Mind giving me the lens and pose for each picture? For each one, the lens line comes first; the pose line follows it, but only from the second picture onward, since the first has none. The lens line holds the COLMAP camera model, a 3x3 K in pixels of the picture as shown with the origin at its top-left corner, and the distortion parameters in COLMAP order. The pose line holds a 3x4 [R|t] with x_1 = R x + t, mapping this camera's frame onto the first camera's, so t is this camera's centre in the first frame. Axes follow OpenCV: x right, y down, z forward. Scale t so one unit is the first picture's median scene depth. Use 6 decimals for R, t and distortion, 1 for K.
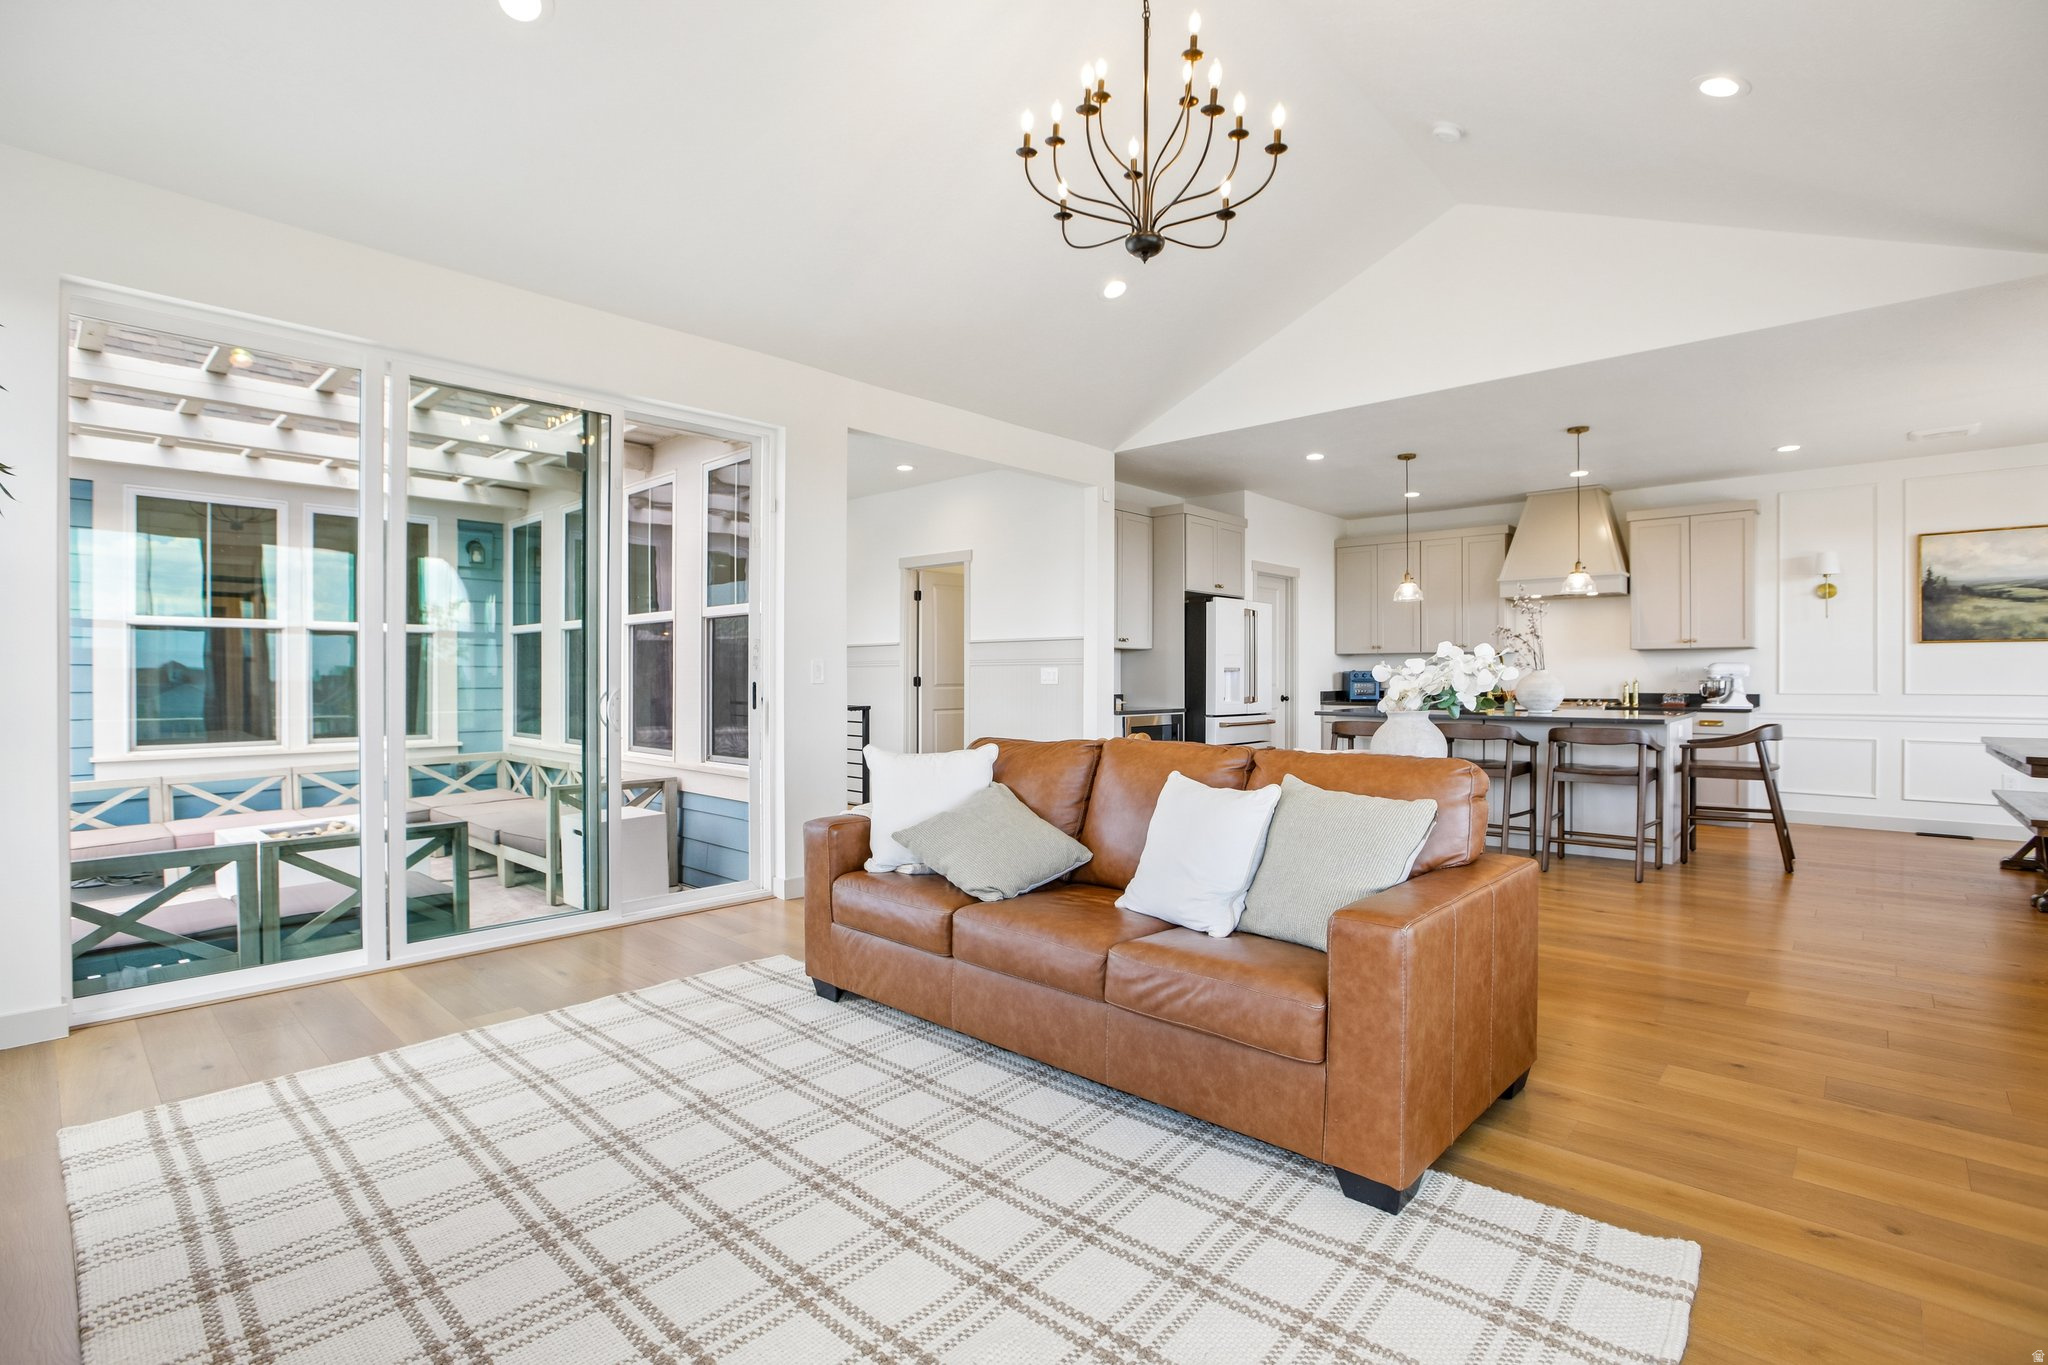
lens RADIAL K [[958.1, 0, 1021.9], [0, 958.1, 685.2], [0, 0, 1]] dist [-0.048741, 0.018508]
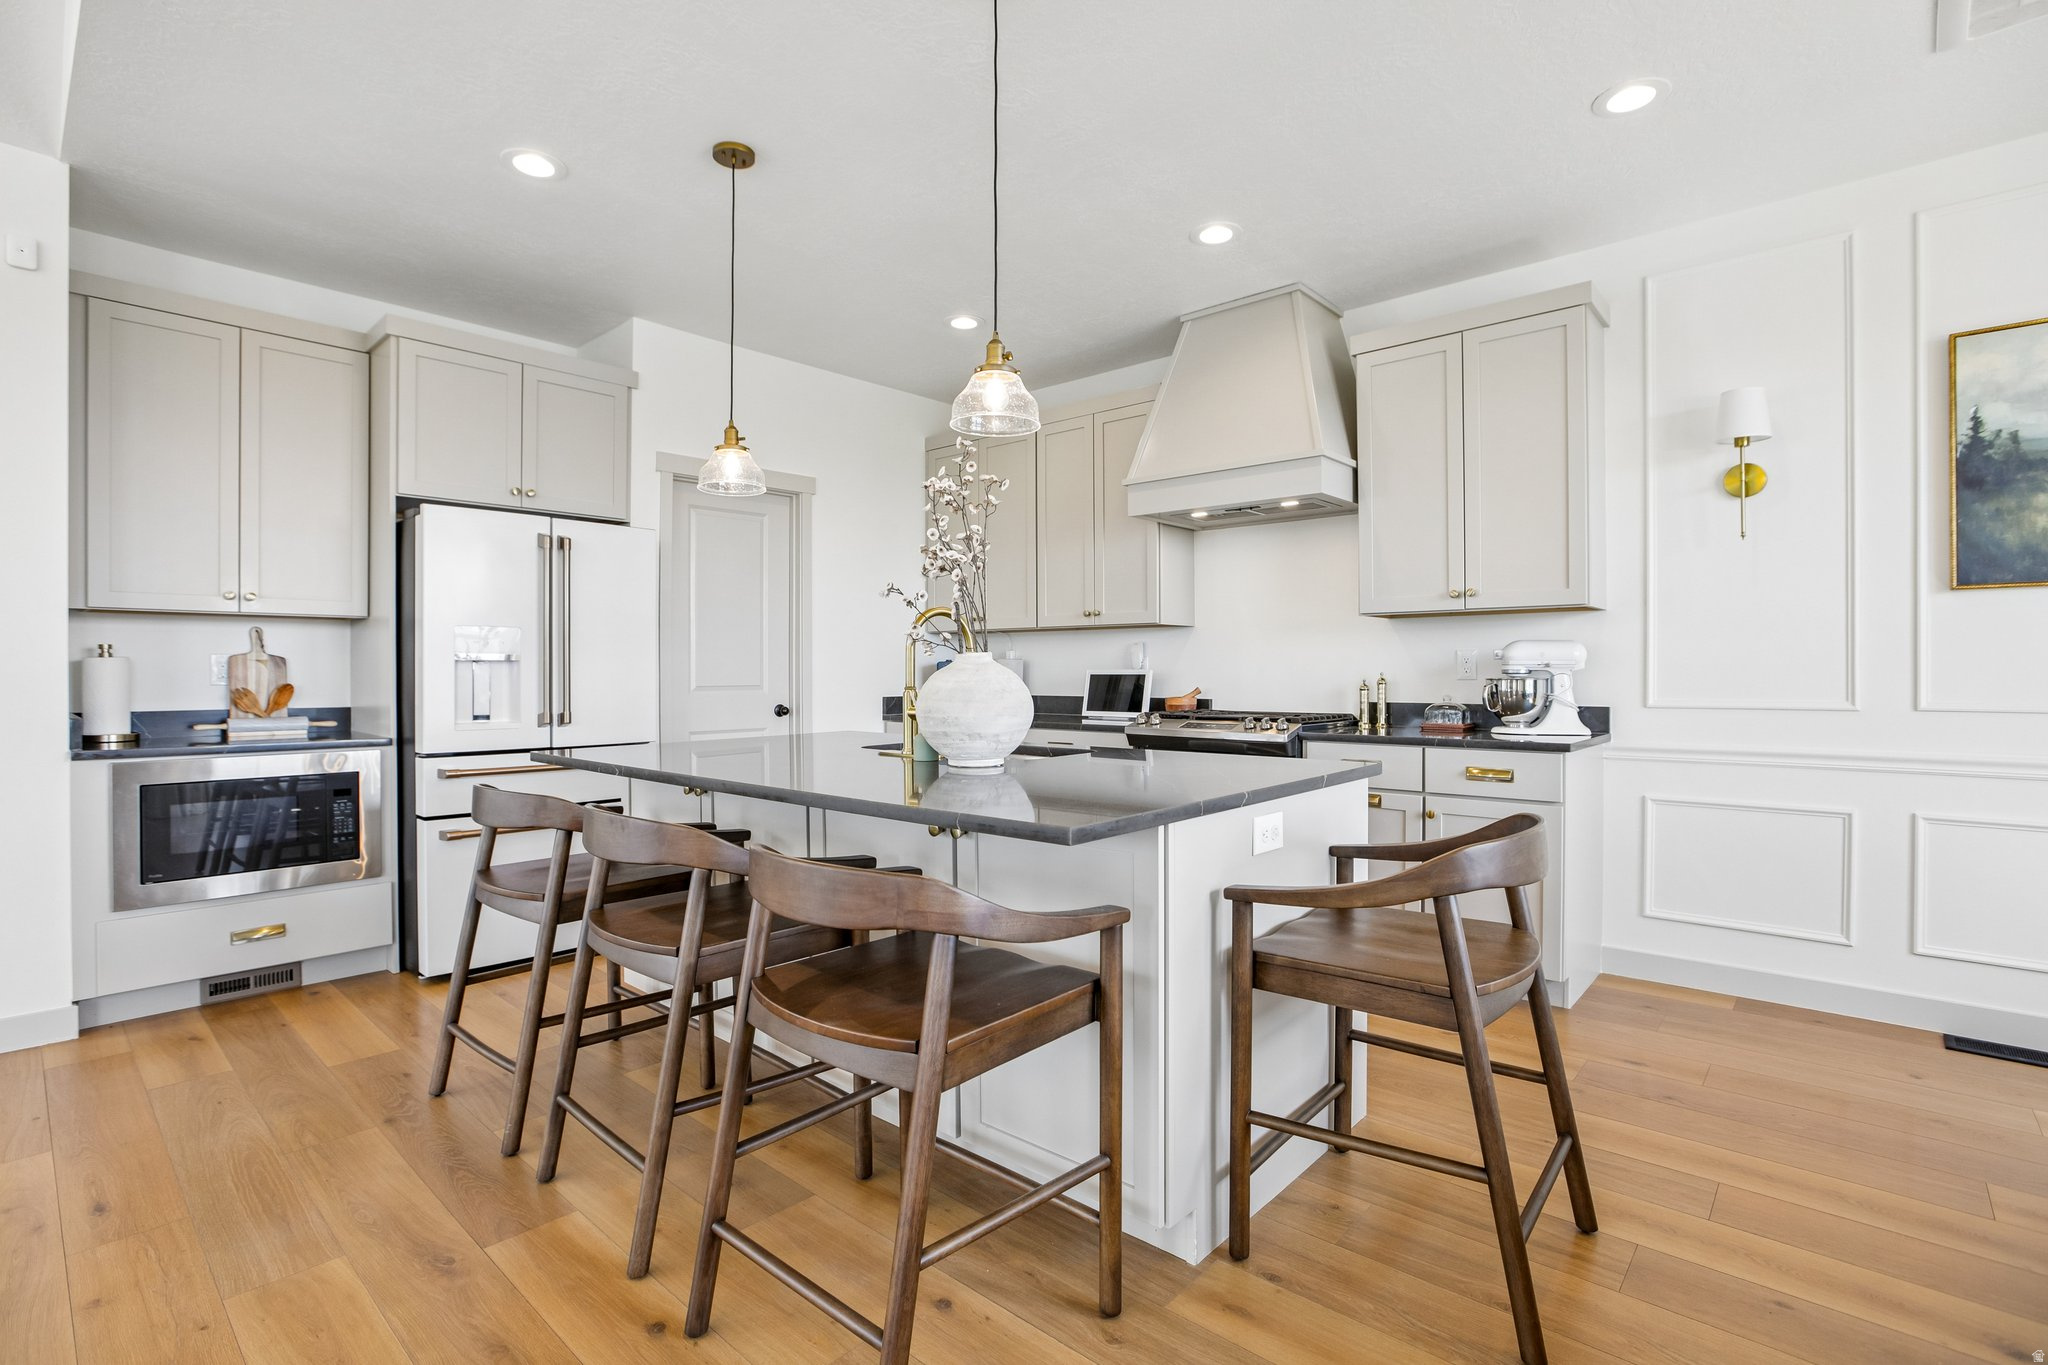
lens RADIAL K [[962.1, 0, 1024.0], [0, 962.1, 682.5], [0, 0, 1]] dist [-0.052276, 0.018521]
pose [[0.999991, -0.001358, 0.003951, 0.551712], [0.001348, 0.999996, 0.002542, -0.005098], [-0.003955, -0.002537, 0.999989, 0.590023]]
